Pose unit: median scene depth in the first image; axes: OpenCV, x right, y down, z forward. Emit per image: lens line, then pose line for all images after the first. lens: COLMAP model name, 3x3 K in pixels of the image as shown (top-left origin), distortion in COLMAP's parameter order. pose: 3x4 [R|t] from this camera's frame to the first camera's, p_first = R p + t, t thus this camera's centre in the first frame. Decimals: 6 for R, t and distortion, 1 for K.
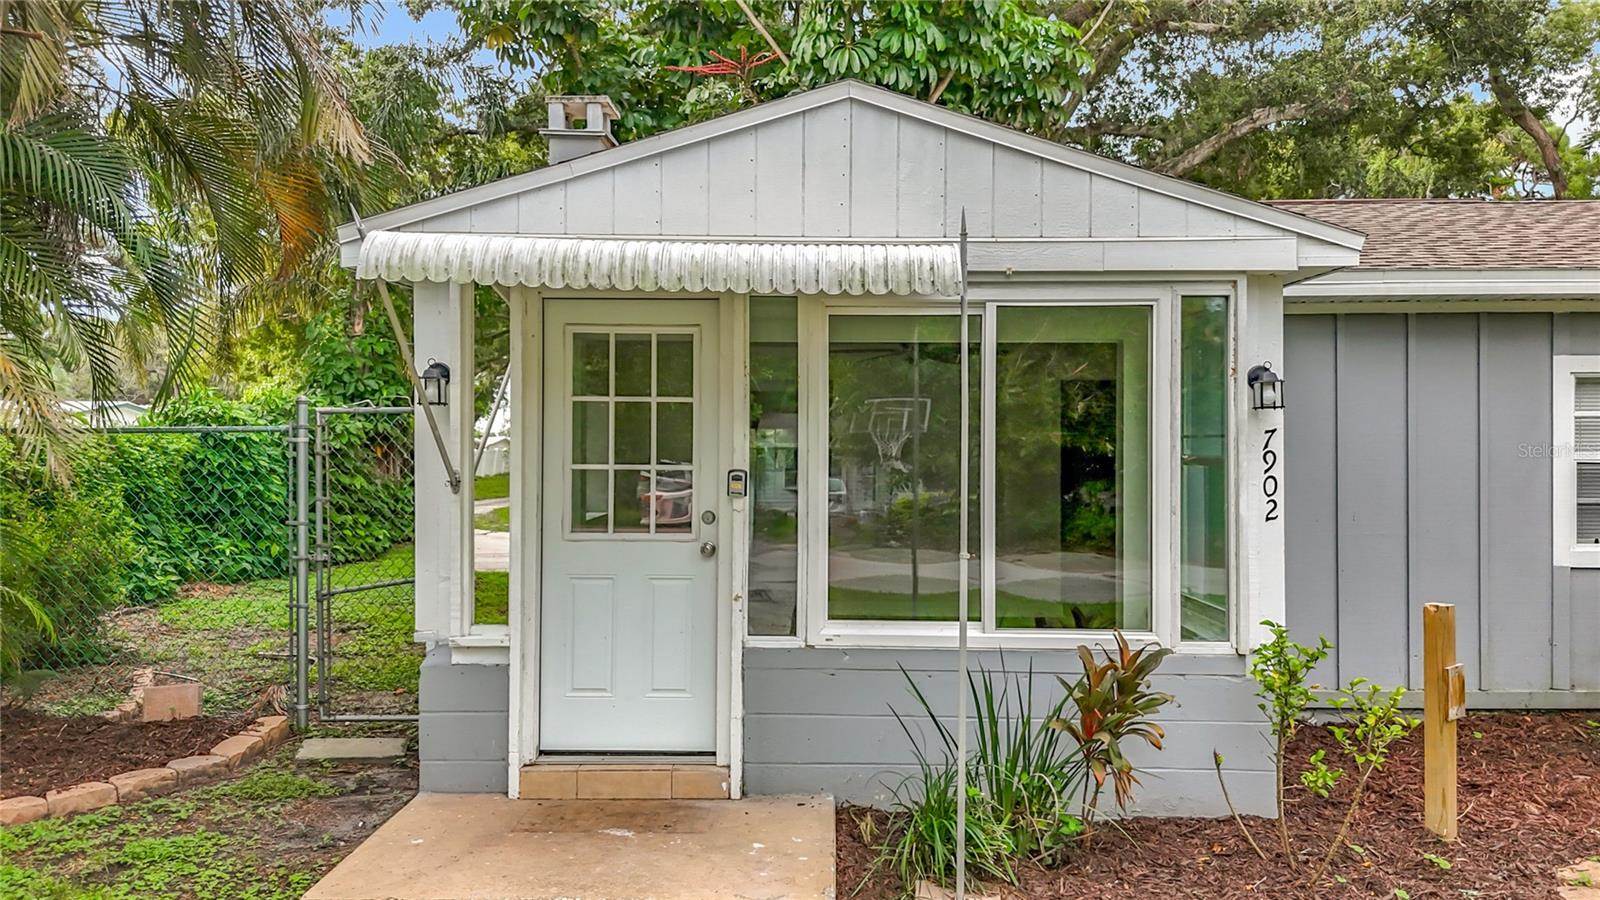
lens RADIAL K [[1228.9, 0, 809.7], [0, 1228.9, 447.4], [0, 0, 1]] dist [0.082511, 0.001057]
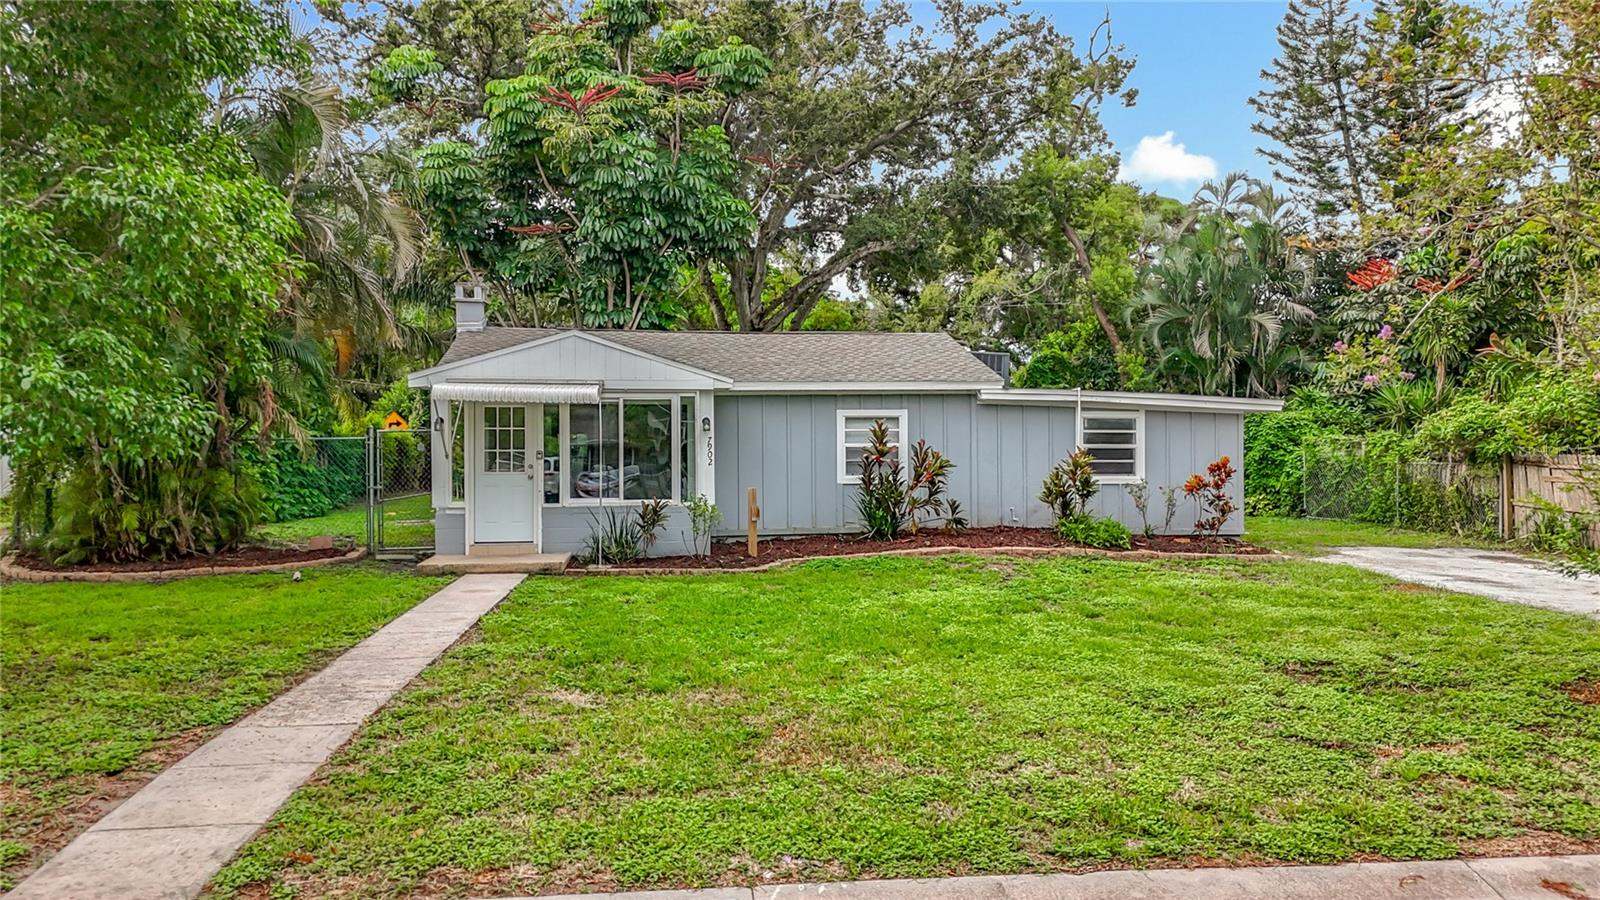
lens RADIAL K [[1228.9, 0, 809.7], [0, 1228.9, 447.4], [0, 0, 1]] dist [0.082511, 0.001057]
pose [[0.991713, -0.007421, 0.128257, 0.217981], [0.007325, 0.999972, 0.001215, 0.010054], [-0.128263, -0.000266, 0.991740, -2.183307]]
